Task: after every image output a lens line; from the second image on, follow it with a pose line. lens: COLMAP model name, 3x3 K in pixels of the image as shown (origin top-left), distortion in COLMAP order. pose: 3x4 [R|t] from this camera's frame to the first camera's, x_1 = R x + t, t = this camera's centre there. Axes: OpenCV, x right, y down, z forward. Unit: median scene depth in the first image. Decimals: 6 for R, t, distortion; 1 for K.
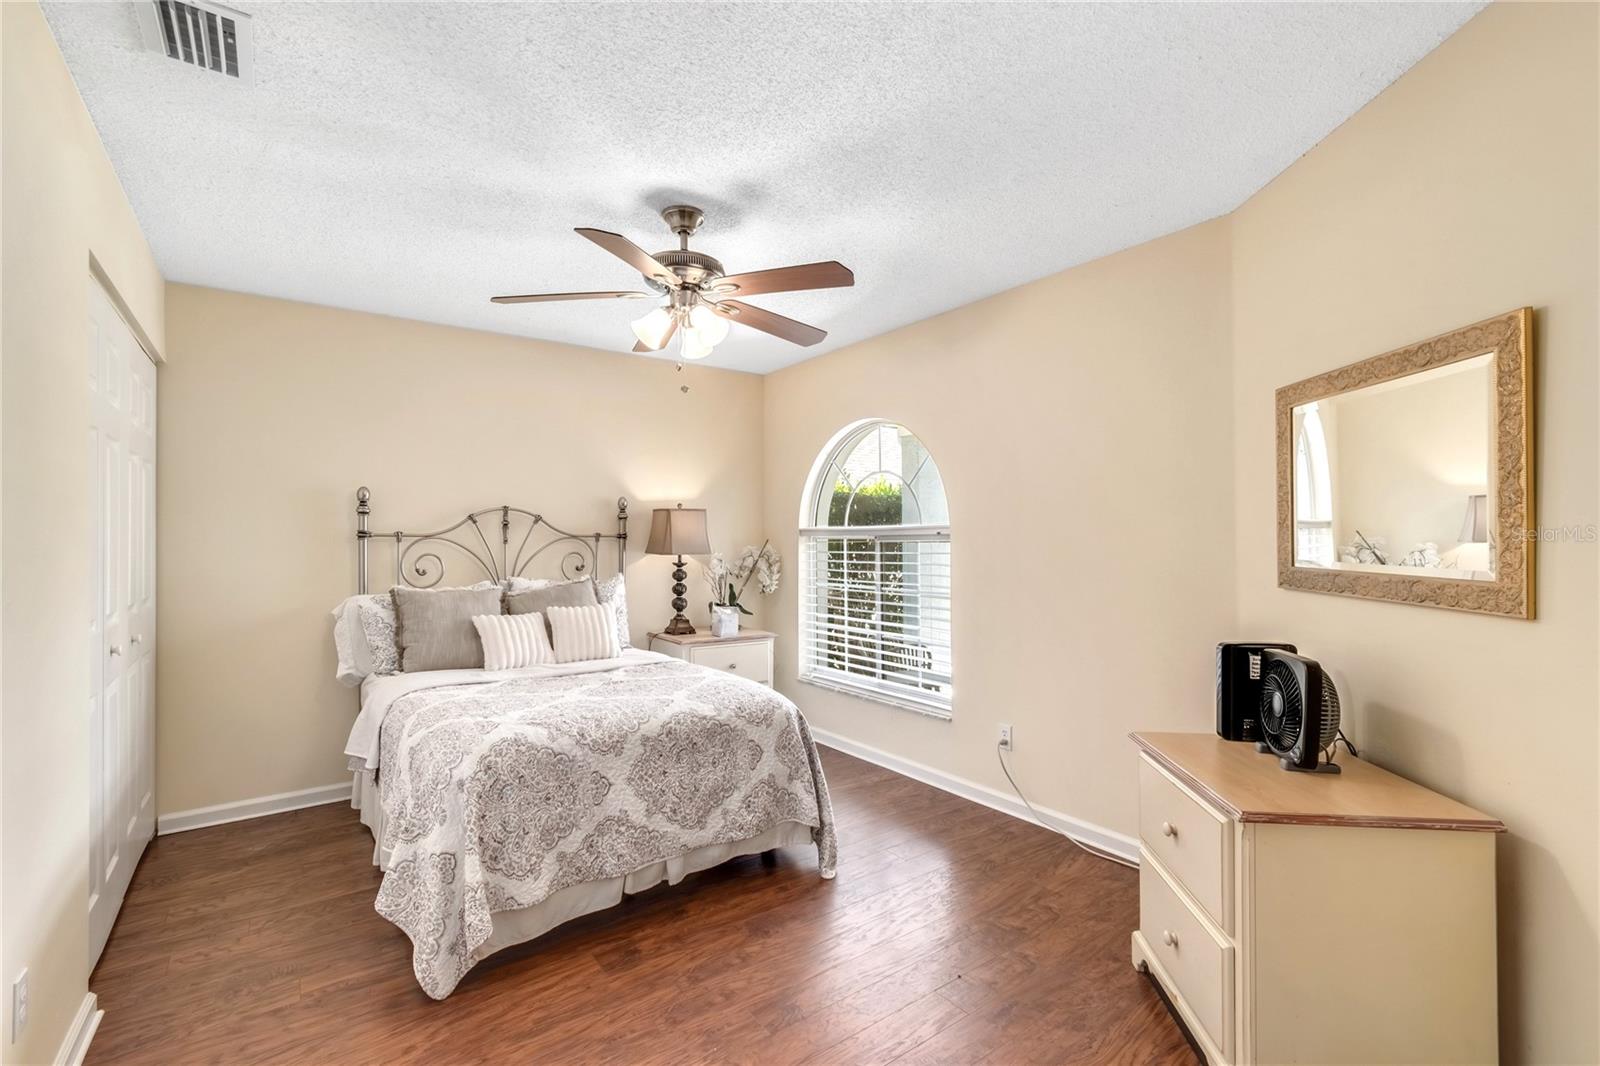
lens RADIAL K [[713.6, 0, 789.4], [0, 713.6, 532.9], [0, 0, 1]] dist [0.007757, -0.000513]
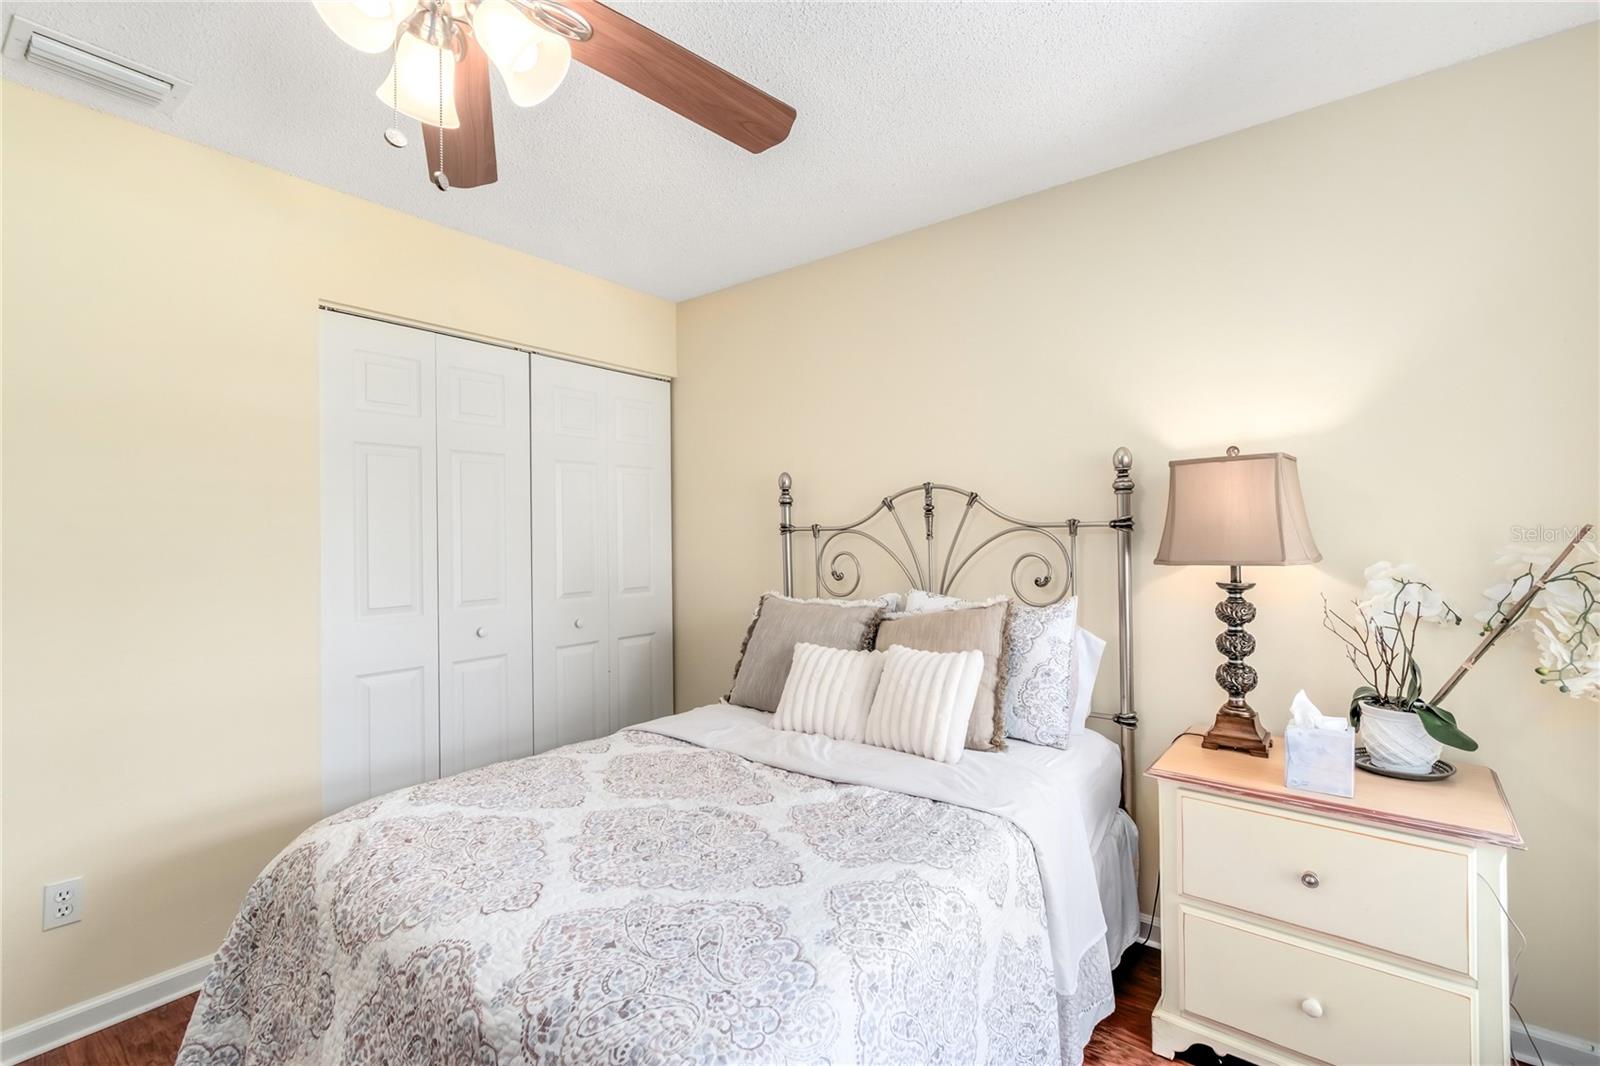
lens RADIAL K [[713.6, 0, 804.1], [0, 713.6, 542.3], [0, 0, 1]] dist [0.007757, -0.000513]
pose [[0.296756, 0.007301, -0.954925, 0.216341], [0.020456, 0.999693, 0.014001, 0.006626], [0.954734, -0.023689, 0.296515, 0.740754]]
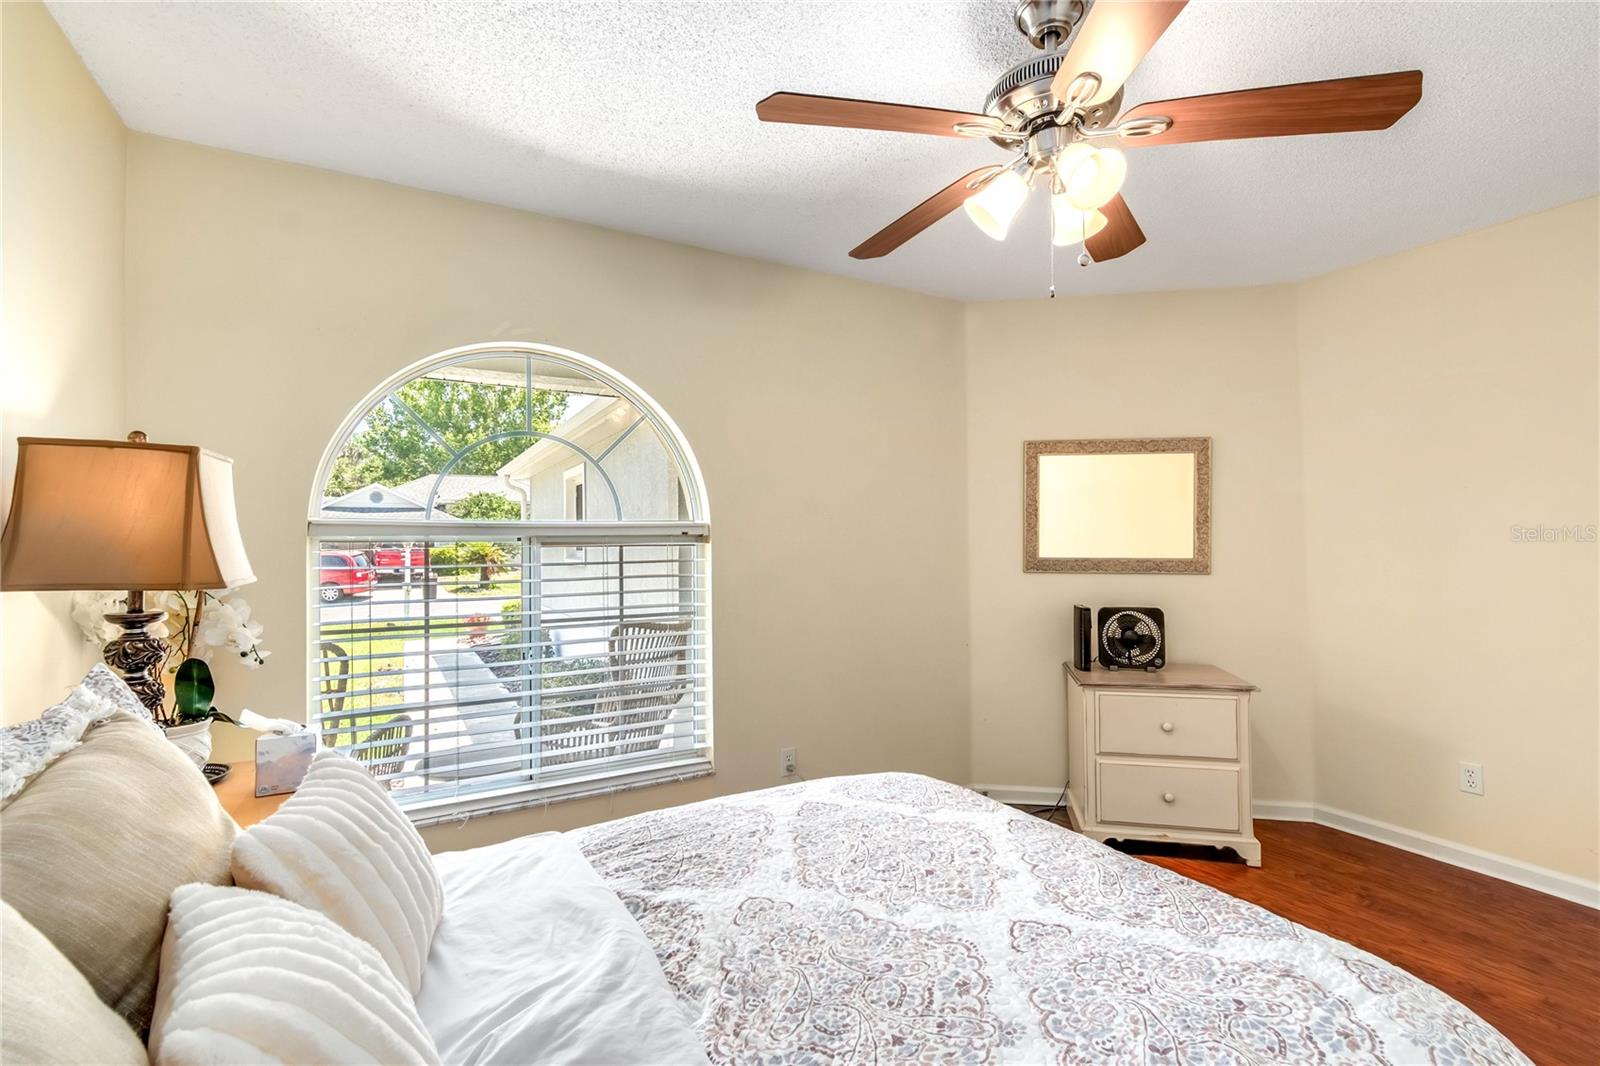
lens RADIAL K [[713.6, 0, 801.2], [0, 713.6, 544.0], [0, 0, 1]] dist [0.007757, -0.000513]
pose [[0.111686, 0.003951, 0.993736, -0.522782], [-0.002198, 0.999991, -0.003729, 0.013105], [-0.993741, -0.001768, 0.111694, 0.788829]]
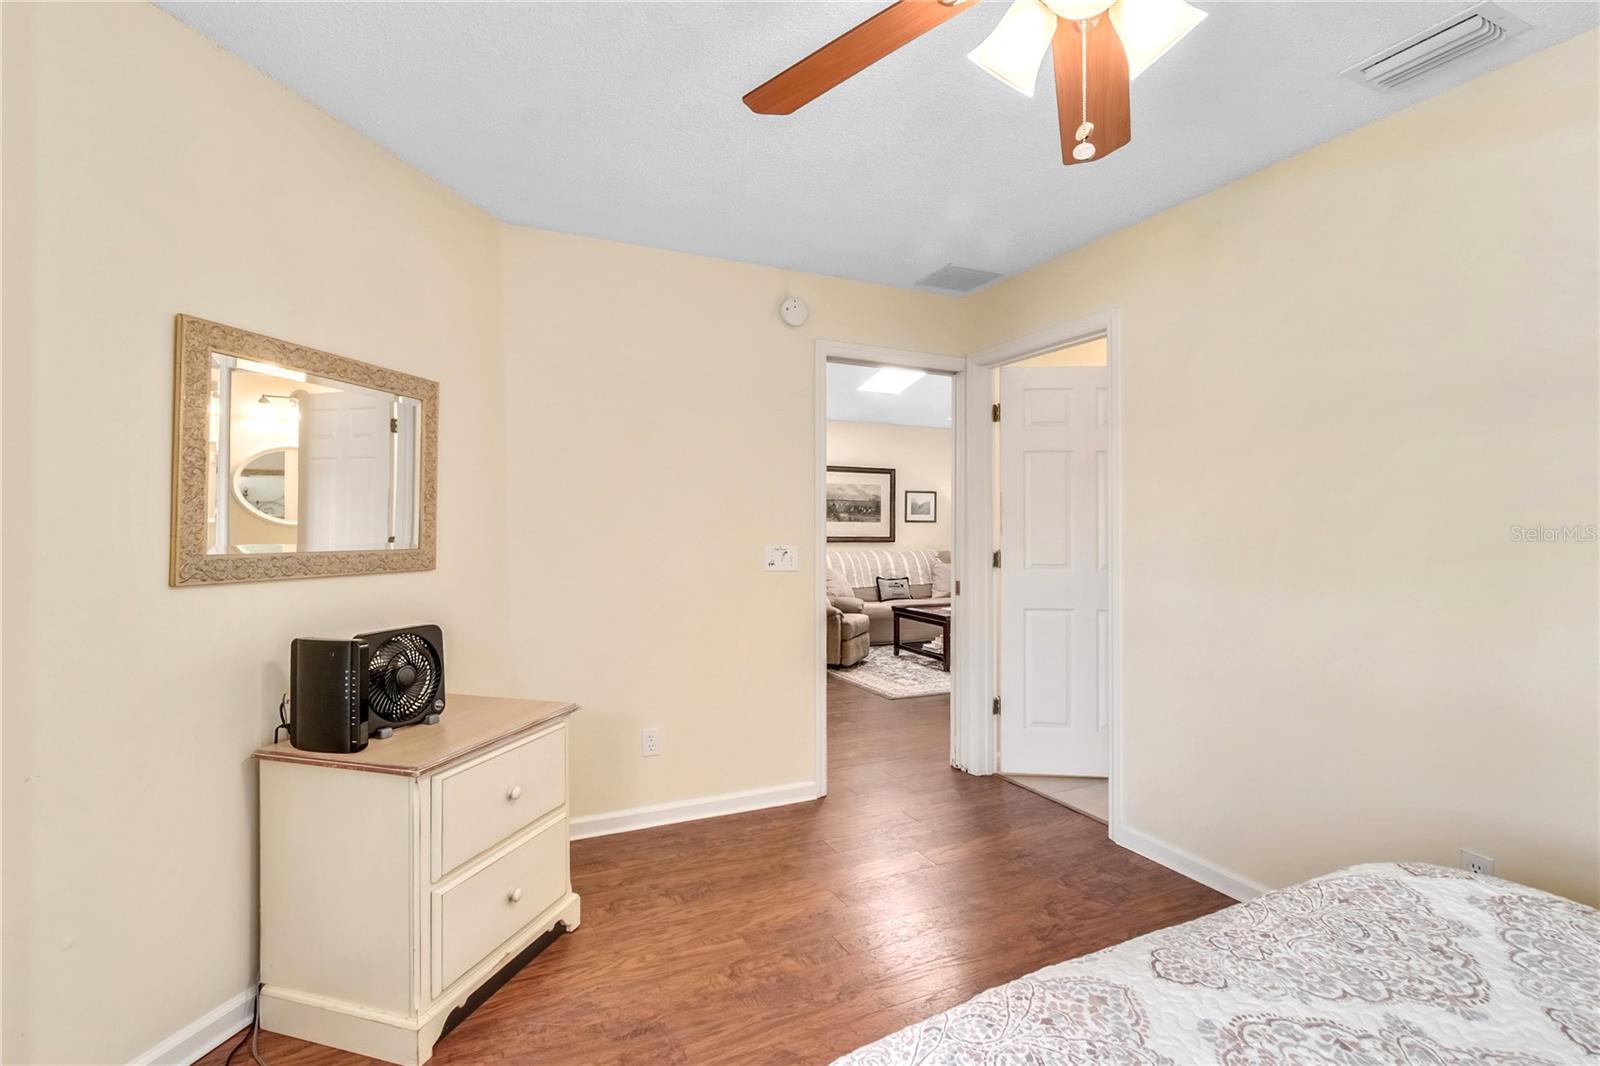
lens RADIAL K [[755.3, 0, 790.6], [0, 755.3, 513.1], [0, 0, 1]] dist [-0.001326, 0.000021]
pose [[-0.984953, 0.005731, 0.172726, -0.032913], [0.001476, 0.999693, -0.024751, 0.012477], [-0.172814, -0.024124, -0.984659, 0.996529]]
